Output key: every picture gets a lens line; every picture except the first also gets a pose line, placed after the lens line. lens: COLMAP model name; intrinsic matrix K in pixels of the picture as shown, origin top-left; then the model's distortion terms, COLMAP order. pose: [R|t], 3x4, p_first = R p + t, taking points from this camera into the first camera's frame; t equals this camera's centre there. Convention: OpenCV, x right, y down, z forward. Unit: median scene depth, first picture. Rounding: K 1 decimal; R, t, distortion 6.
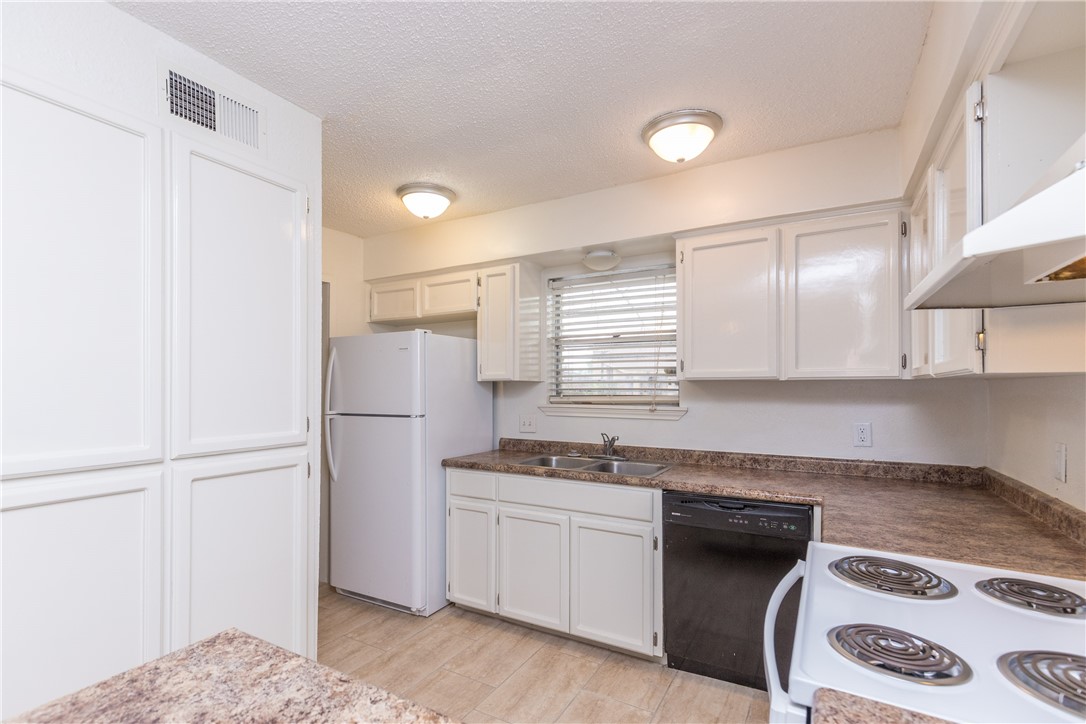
lens RADIAL K [[496.3, 0, 541.1], [0, 496.3, 386.1], [0, 0, 1]] dist [0.009941, -0.001765]
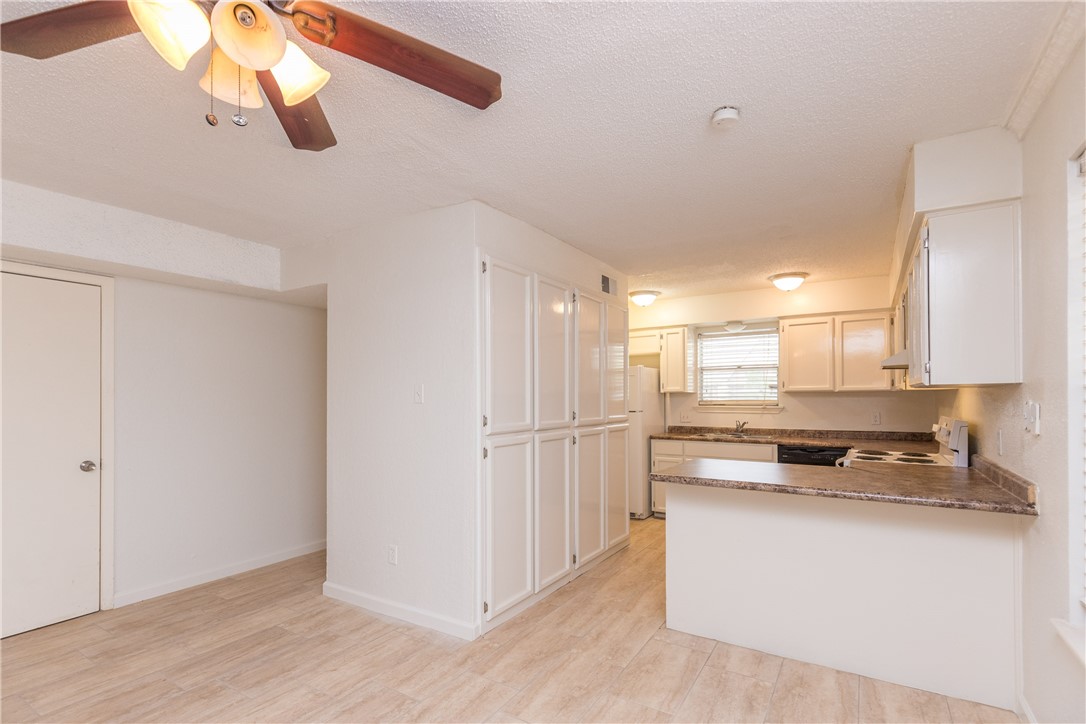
lens RADIAL K [[496.3, 0, 581.7], [0, 496.3, 397.2], [0, 0, 1]] dist [0.009941, -0.001765]
pose [[0.999965, -0.005772, -0.005987, -0.471475], [0.005763, 0.999982, -0.001558, 0.008036], [0.005996, 0.001524, 0.999981, -0.906225]]
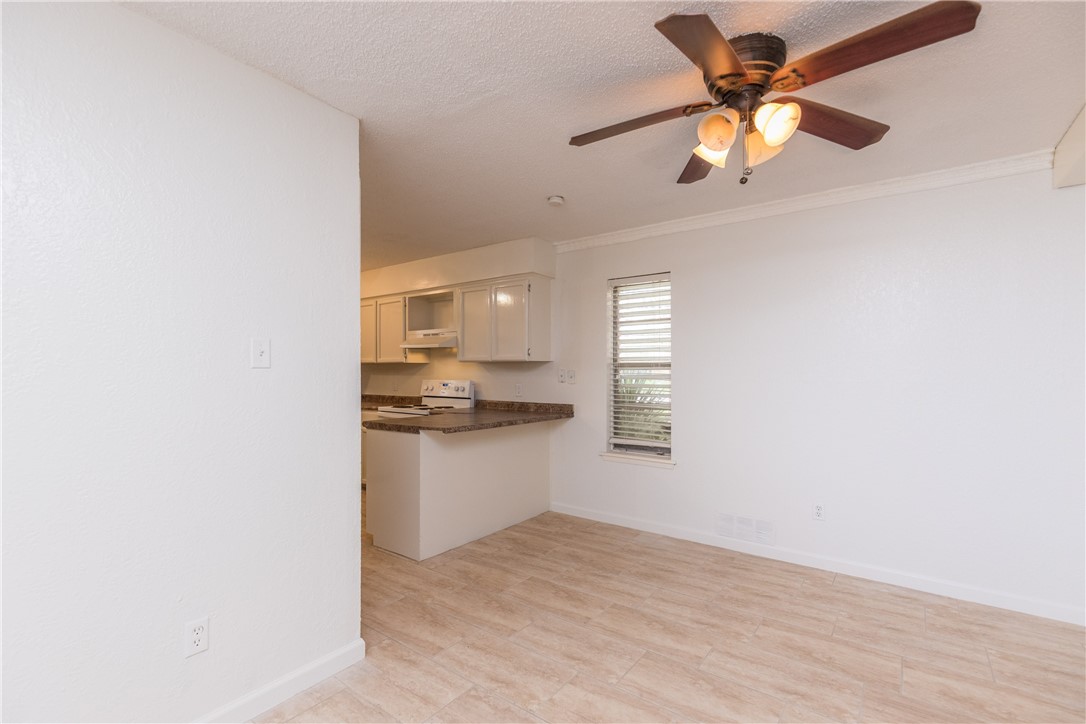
lens RADIAL K [[489.0, 0, 514.0], [0, 489.0, 378.6], [0, 0, 1]] dist [0.003943, 0.000313]
pose [[0.152001, -0.016293, 0.988246, -1.443806], [-0.003445, 0.999849, 0.017014, 0.017867], [-0.988374, -0.005991, 0.151922, -0.280349]]
